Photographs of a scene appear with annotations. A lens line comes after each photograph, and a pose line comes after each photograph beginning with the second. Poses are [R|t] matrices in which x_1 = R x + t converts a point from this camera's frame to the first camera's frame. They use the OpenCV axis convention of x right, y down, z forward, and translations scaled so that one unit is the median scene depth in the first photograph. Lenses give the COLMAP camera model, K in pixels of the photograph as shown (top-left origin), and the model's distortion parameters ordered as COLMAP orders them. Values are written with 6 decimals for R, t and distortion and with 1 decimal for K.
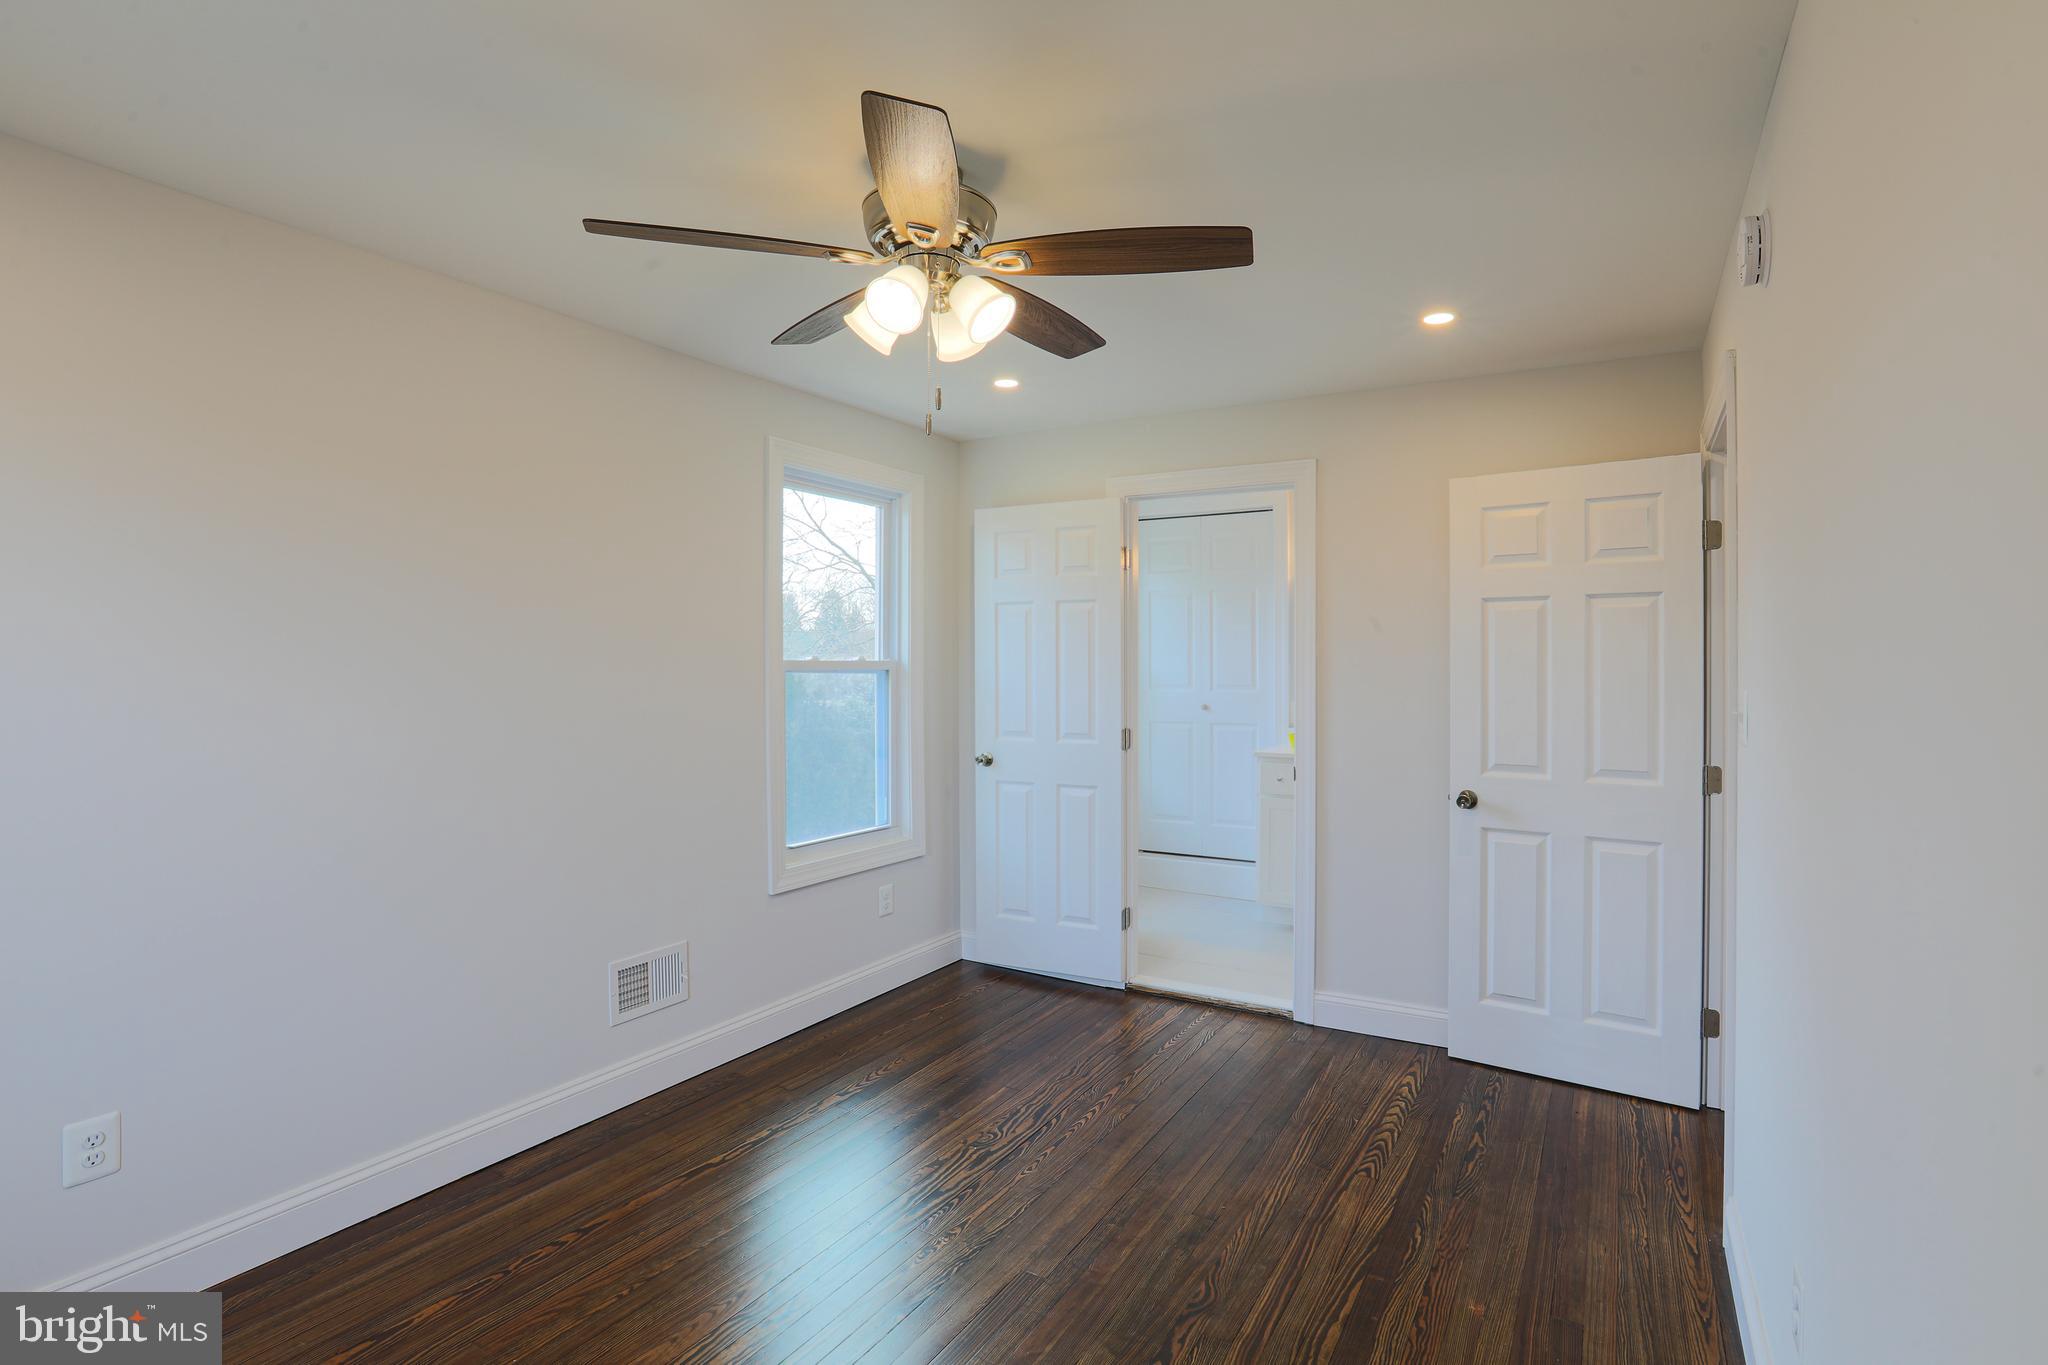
lens RADIAL K [[1007.7, 0, 1046.4], [0, 1007.7, 665.3], [0, 0, 1]] dist [-0.062653, 0.027392]
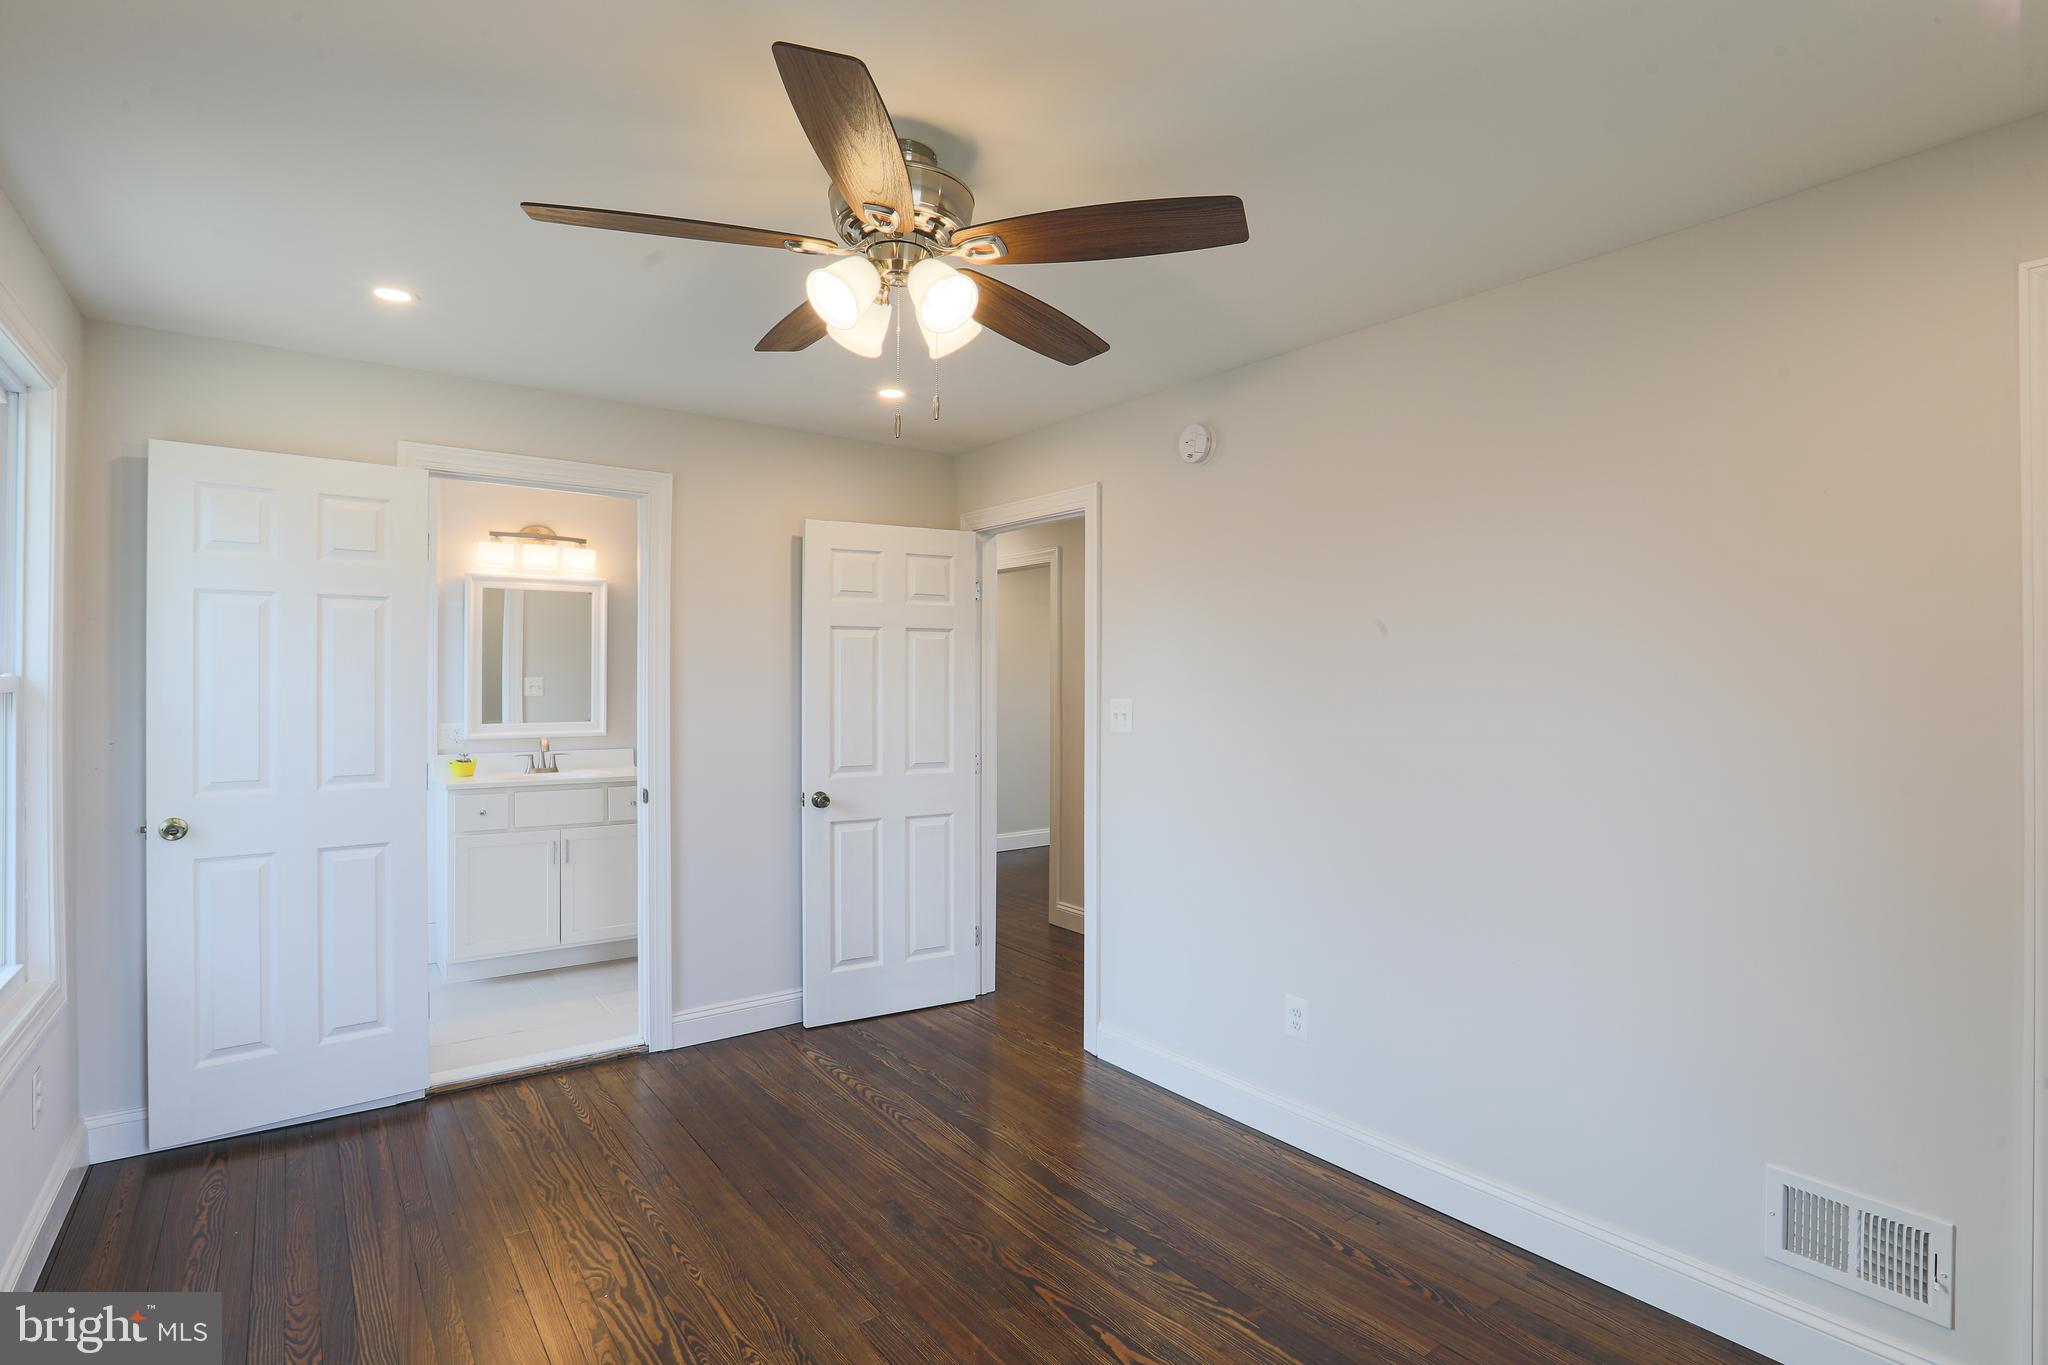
lens RADIAL K [[1015.7, 0, 1041.0], [0, 1015.7, 675.0], [0, 0, 1]] dist [-0.065736, 0.030274]
pose [[0.372048, 0.005864, 0.928195, -0.584674], [-0.000073, 0.999980, -0.006288, -0.002188], [-0.928214, 0.002272, 0.372041, 0.334650]]
